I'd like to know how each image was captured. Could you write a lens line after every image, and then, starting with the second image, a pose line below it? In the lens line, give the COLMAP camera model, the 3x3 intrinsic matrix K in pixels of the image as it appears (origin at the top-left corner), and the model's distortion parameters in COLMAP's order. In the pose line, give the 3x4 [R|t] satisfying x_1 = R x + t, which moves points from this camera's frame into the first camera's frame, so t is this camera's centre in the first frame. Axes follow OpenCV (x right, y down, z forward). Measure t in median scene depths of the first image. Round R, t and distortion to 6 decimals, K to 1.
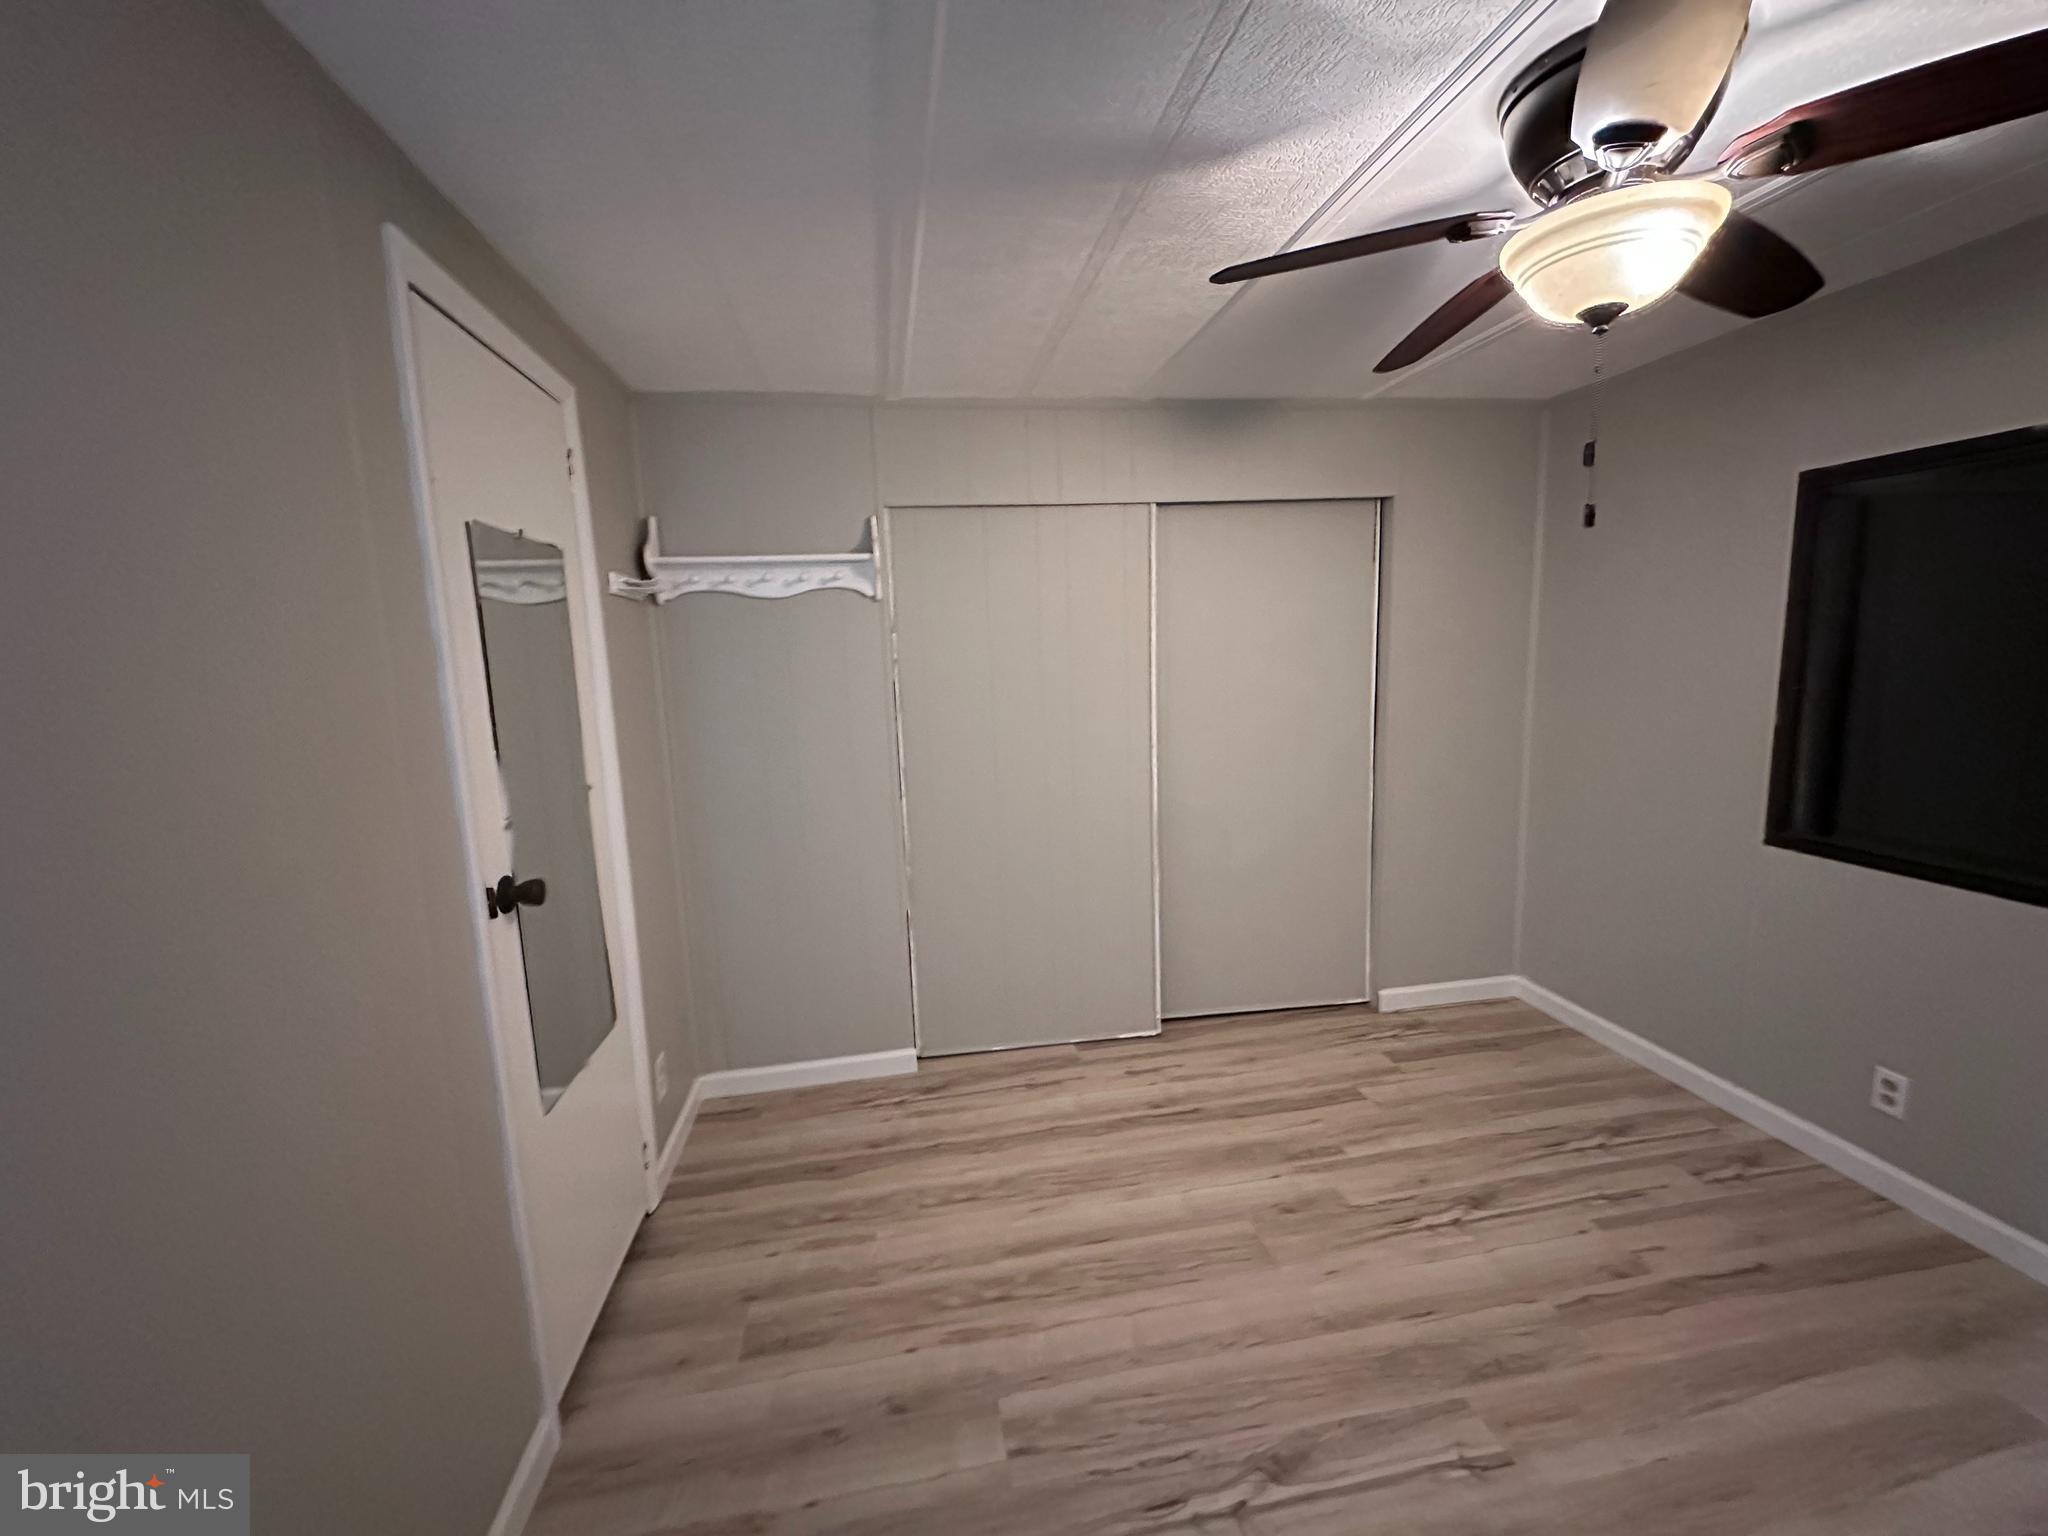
lens RADIAL K [[818.5, 0, 1027.1], [0, 818.5, 768.3], [0, 0, 1]] dist [0.000272, 0.000735]
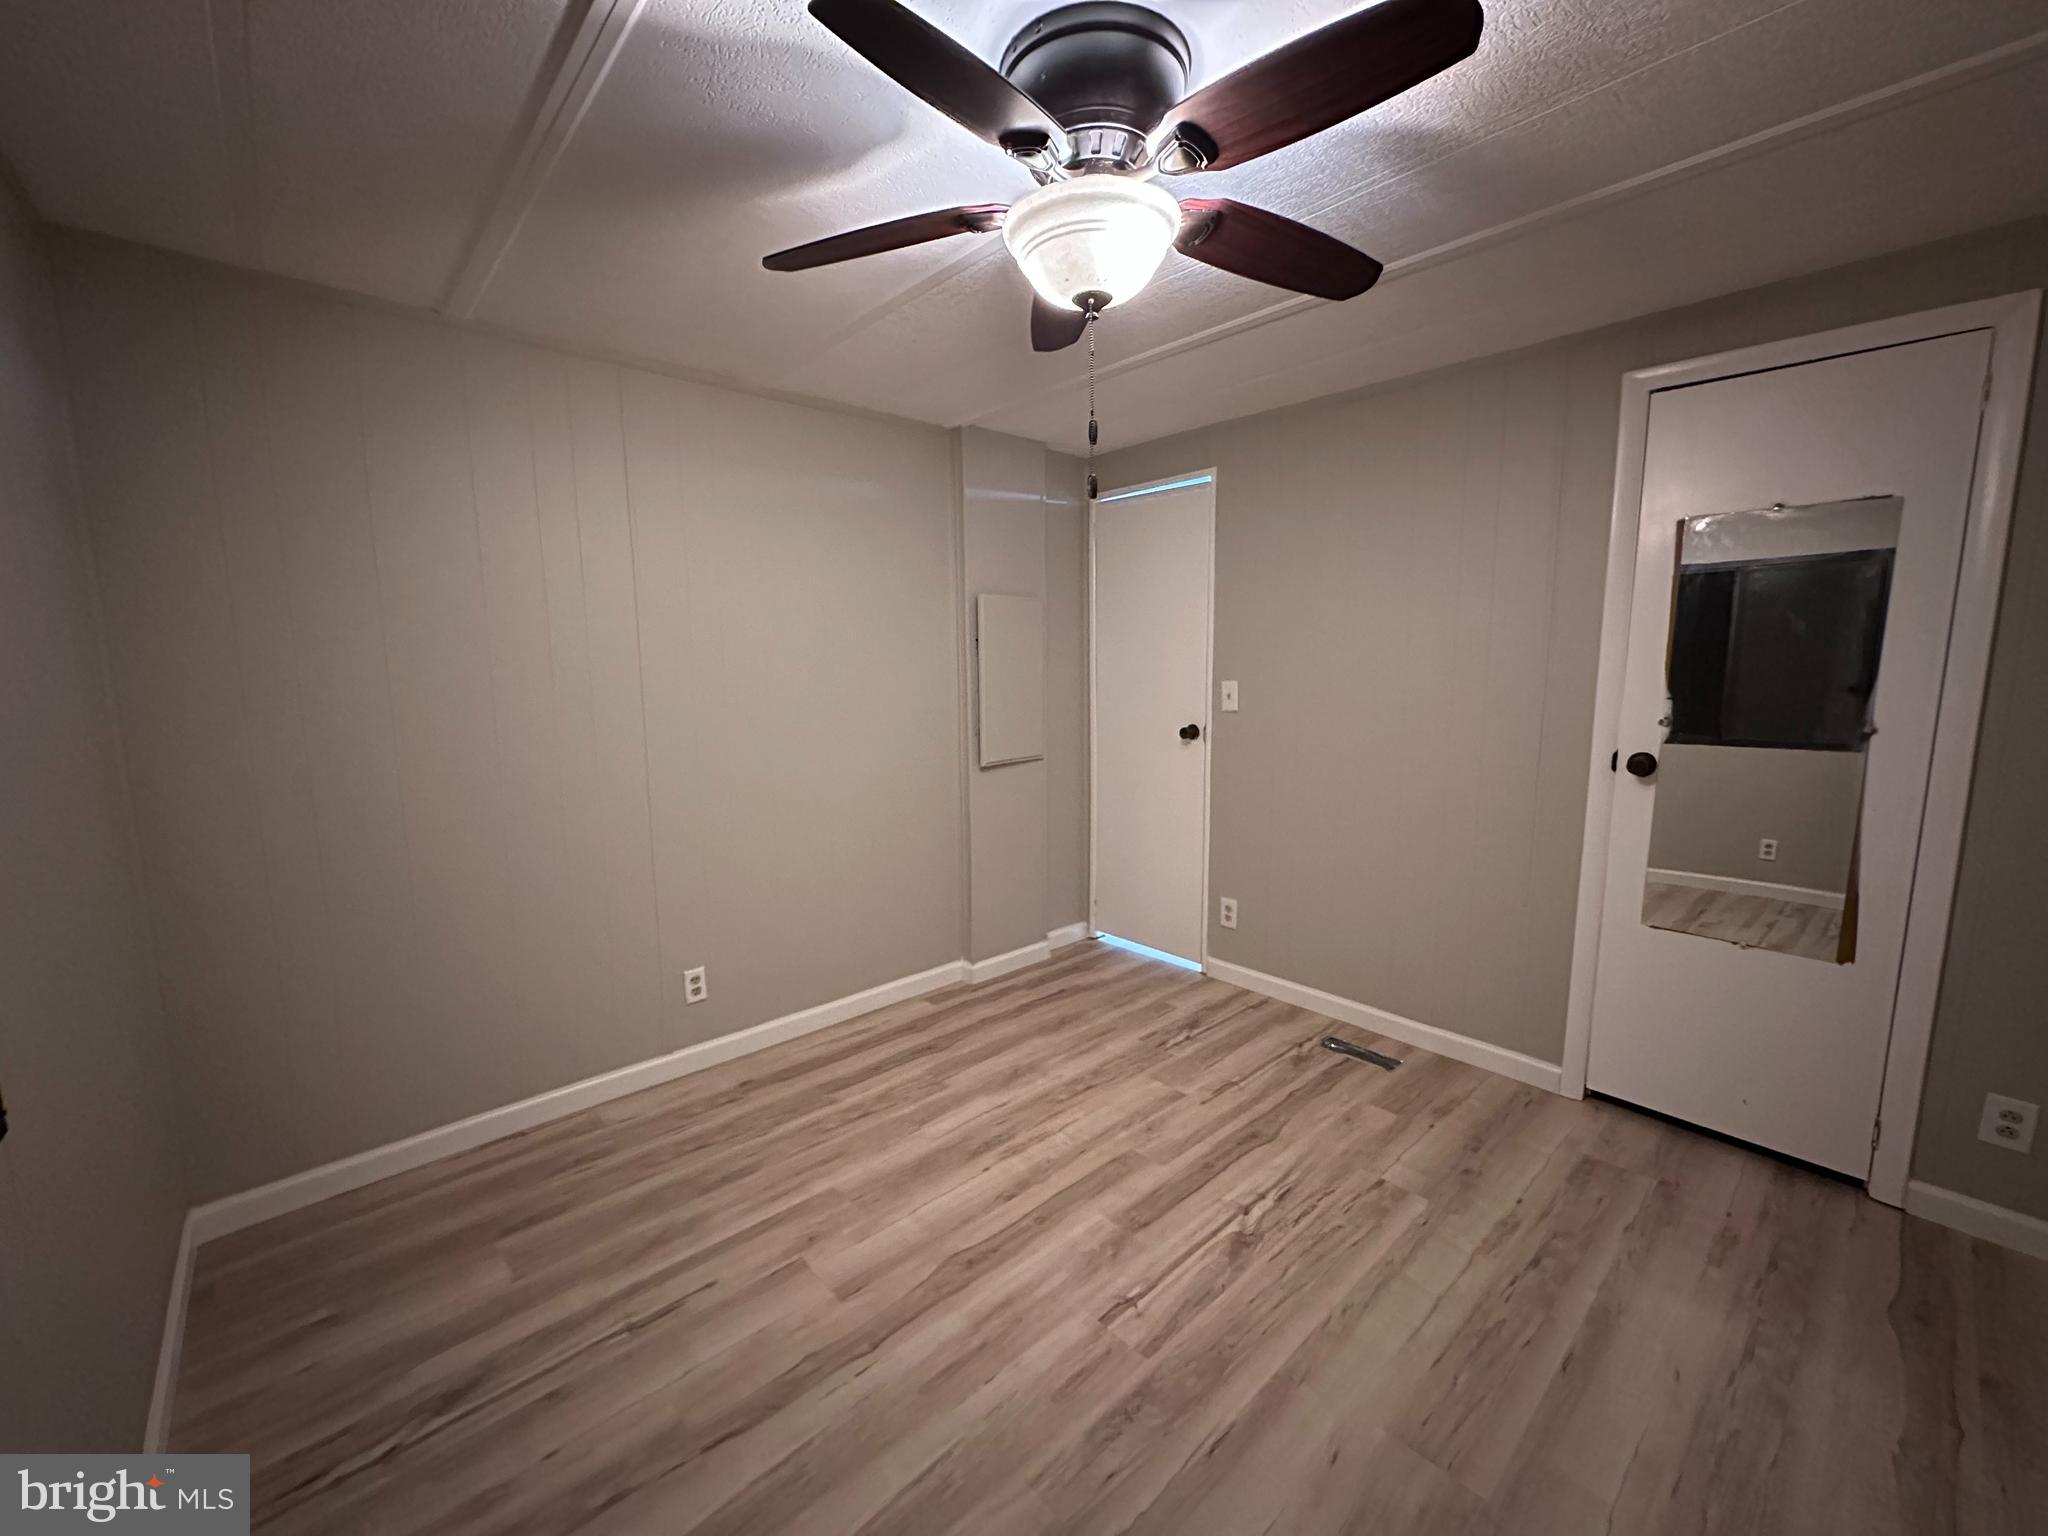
lens RADIAL K [[818.5, 0, 1027.1], [0, 818.5, 768.3], [0, 0, 1]] dist [0.000272, 0.000735]
pose [[-0.842870, 0.115167, -0.525648, 0.794601], [-0.039113, 0.961134, 0.273297, -0.145818], [0.536693, 0.250914, -0.805607, 1.113867]]
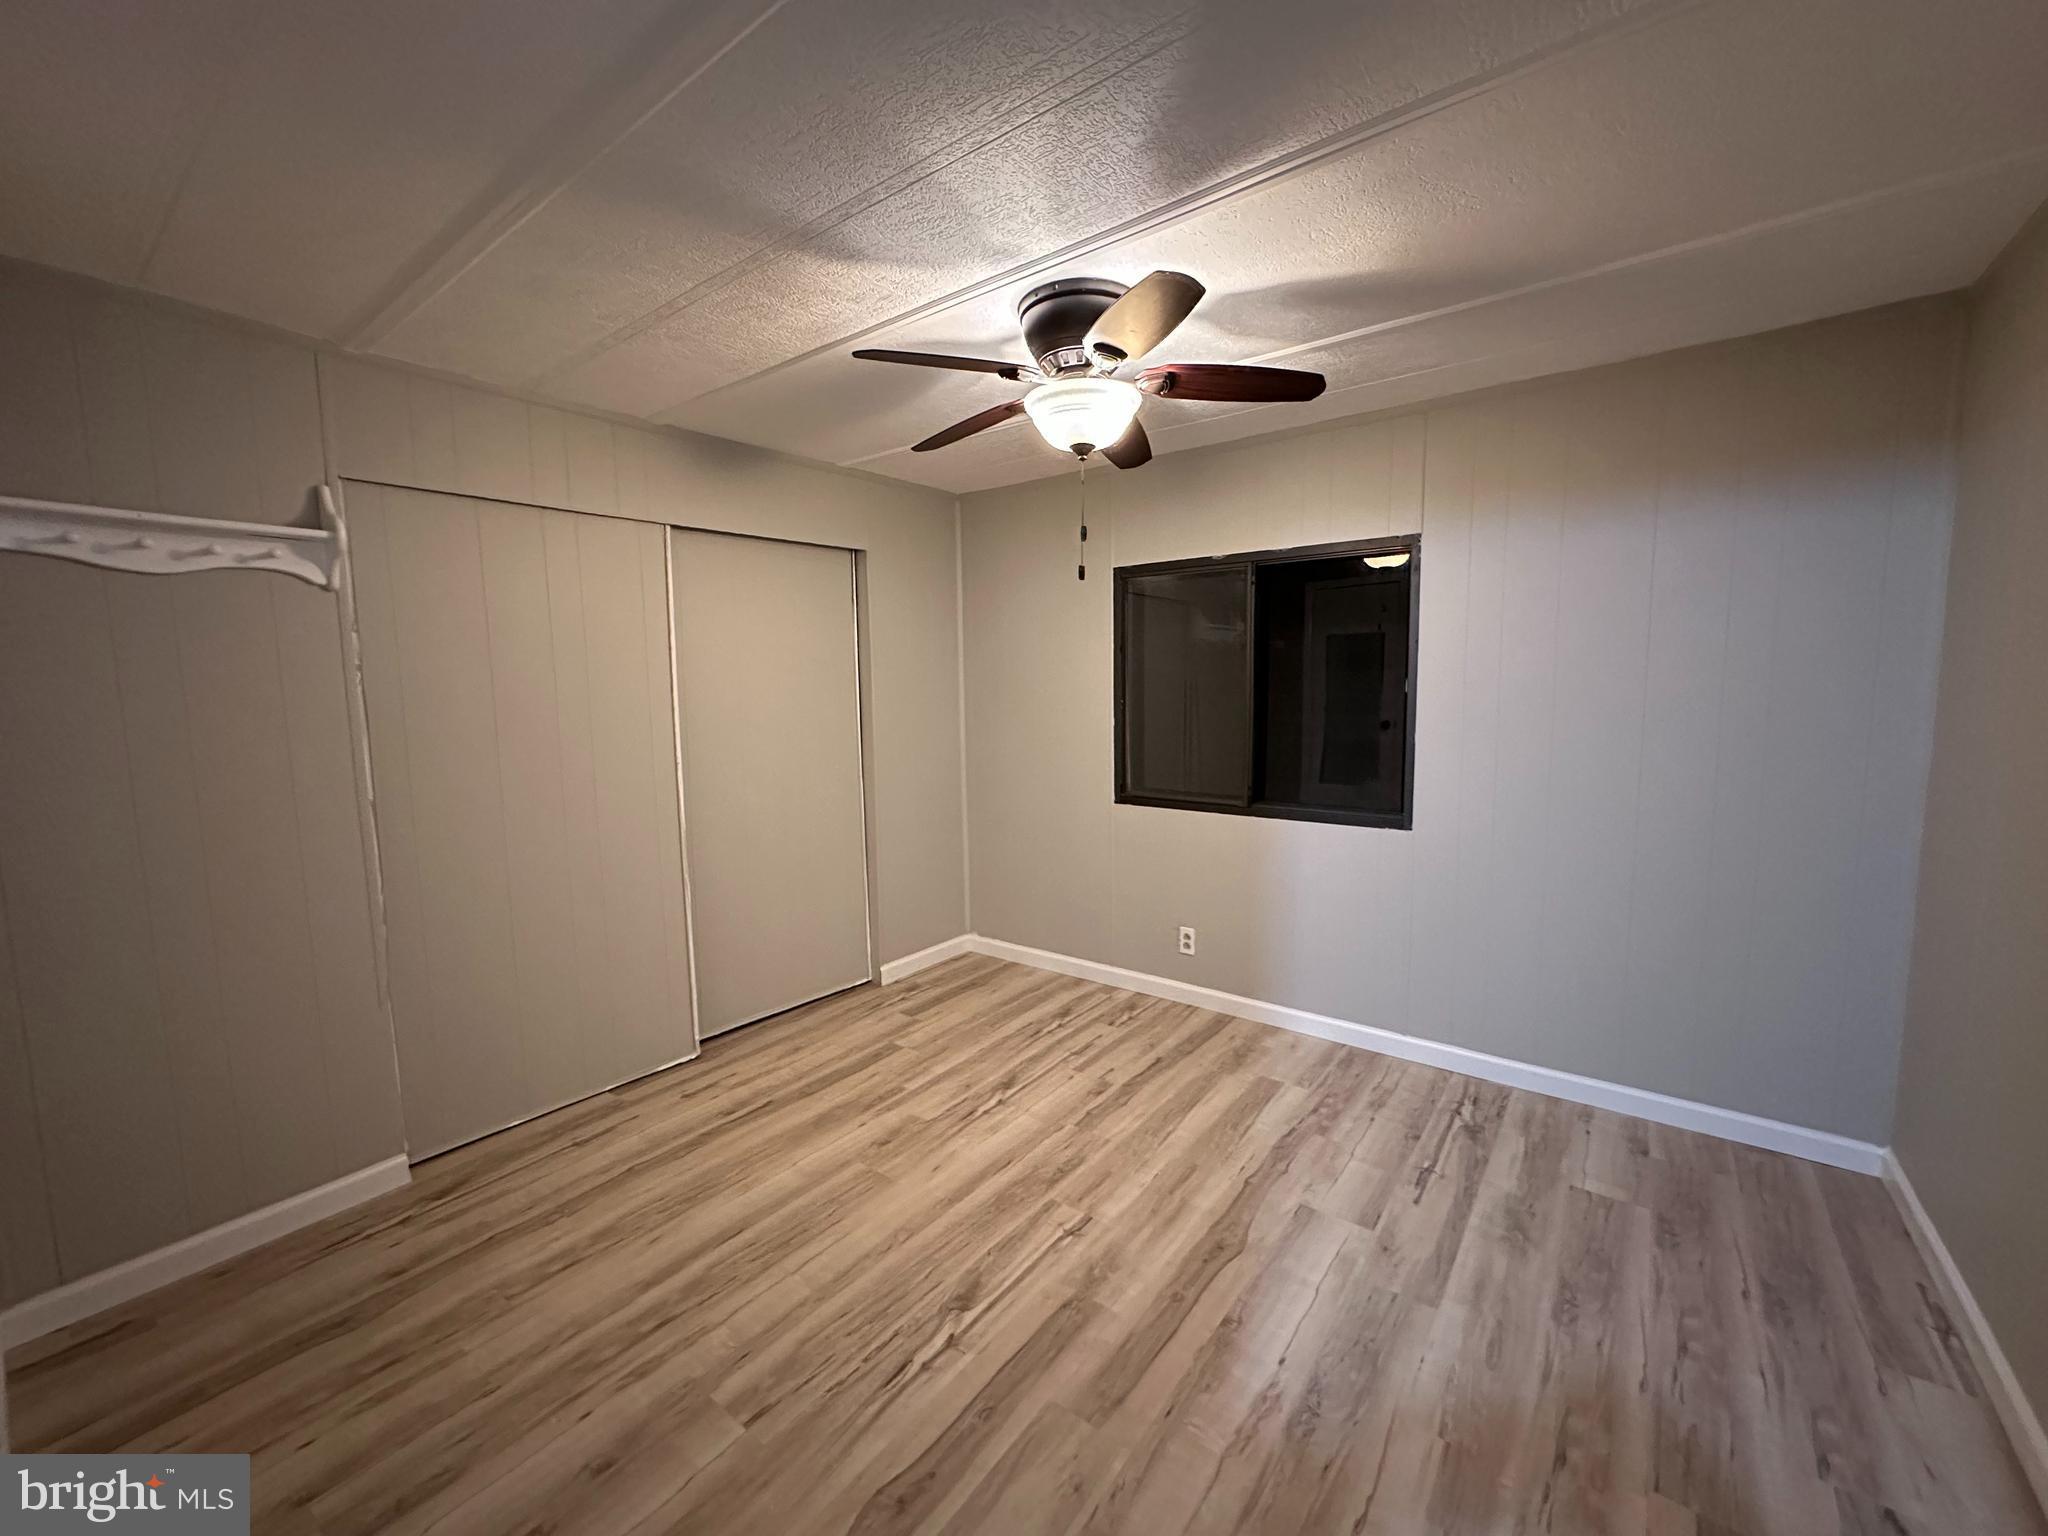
lens RADIAL K [[818.5, 0, 1027.1], [0, 818.5, 768.3], [0, 0, 1]] dist [0.000272, 0.000735]
pose [[0.733948, -0.046961, 0.677580, -0.282830], [0.090202, 0.995510, -0.028710, 0.060534], [-0.673189, 0.082190, 0.734888, -0.031004]]
